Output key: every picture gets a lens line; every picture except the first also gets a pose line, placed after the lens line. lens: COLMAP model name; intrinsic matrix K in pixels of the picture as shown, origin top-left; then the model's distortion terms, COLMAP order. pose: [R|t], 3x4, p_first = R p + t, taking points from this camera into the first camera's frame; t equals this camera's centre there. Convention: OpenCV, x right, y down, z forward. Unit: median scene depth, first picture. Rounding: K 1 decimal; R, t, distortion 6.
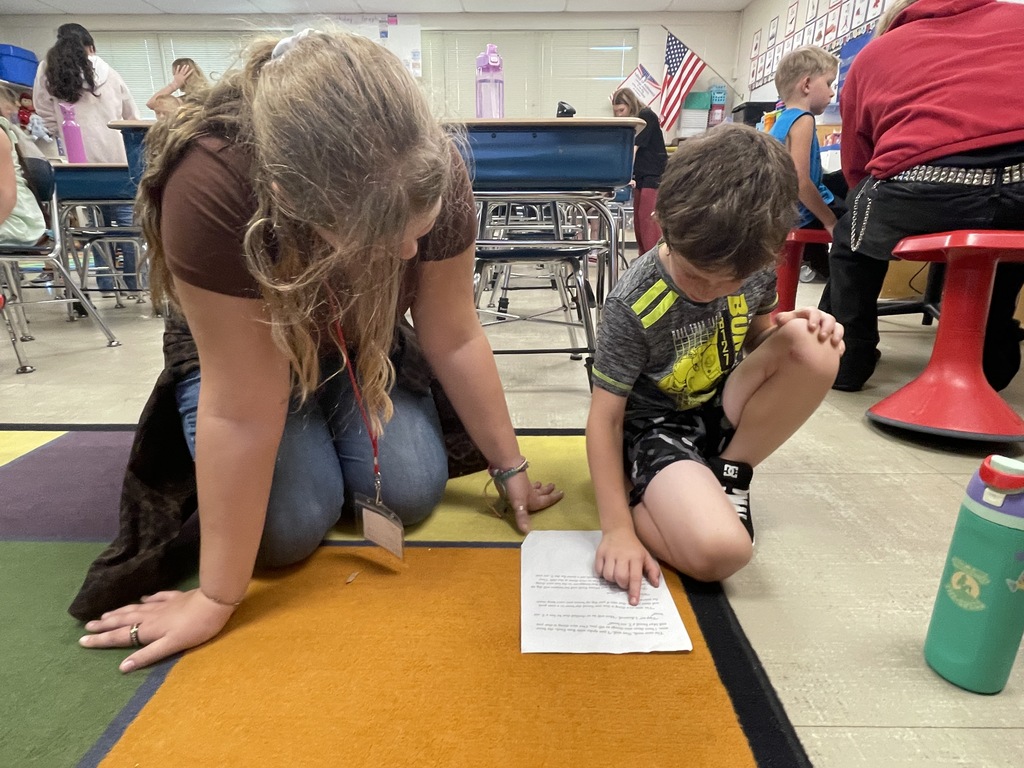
lens RADIAL K [[559.4, 0, 513.5], [0, 559.4, 384.6], [0, 0, 1]] dist [-0.013957, 0.001182]
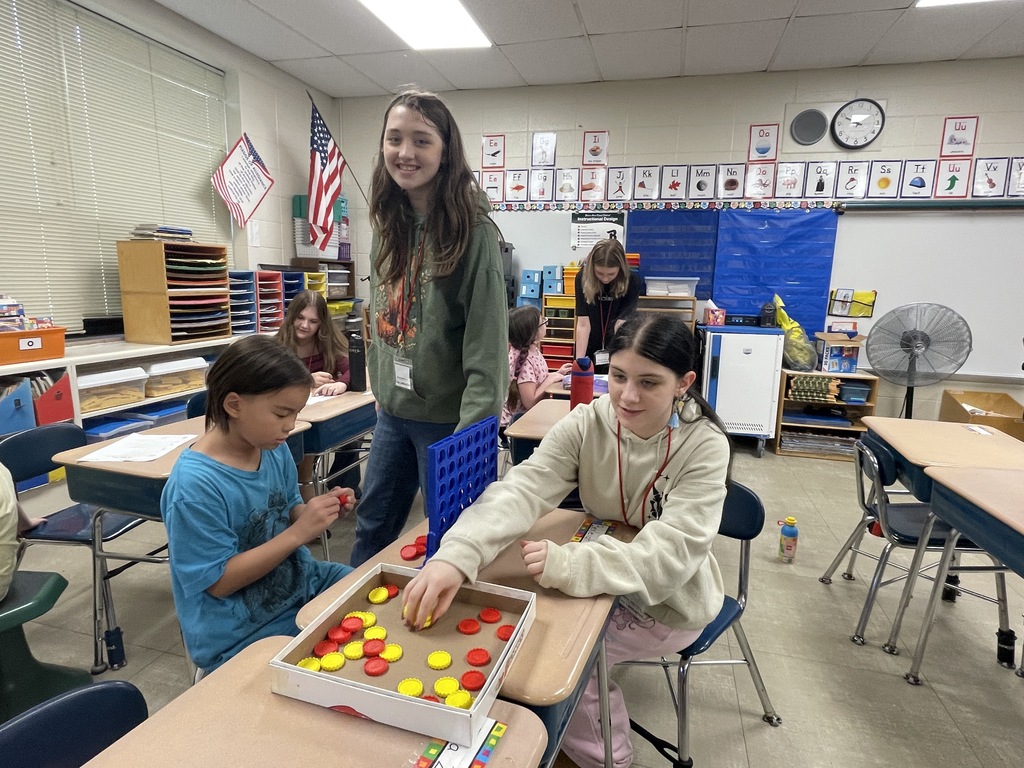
lens RADIAL K [[559.4, 0, 512.1], [0, 559.4, 385.9], [0, 0, 1]] dist [-0.013957, 0.001182]
pose [[0.248386, -0.179271, 0.951927, -0.325853], [0.272926, 0.955863, 0.108798, -0.327809], [-0.929417, 0.232781, 0.286351, 0.672562]]
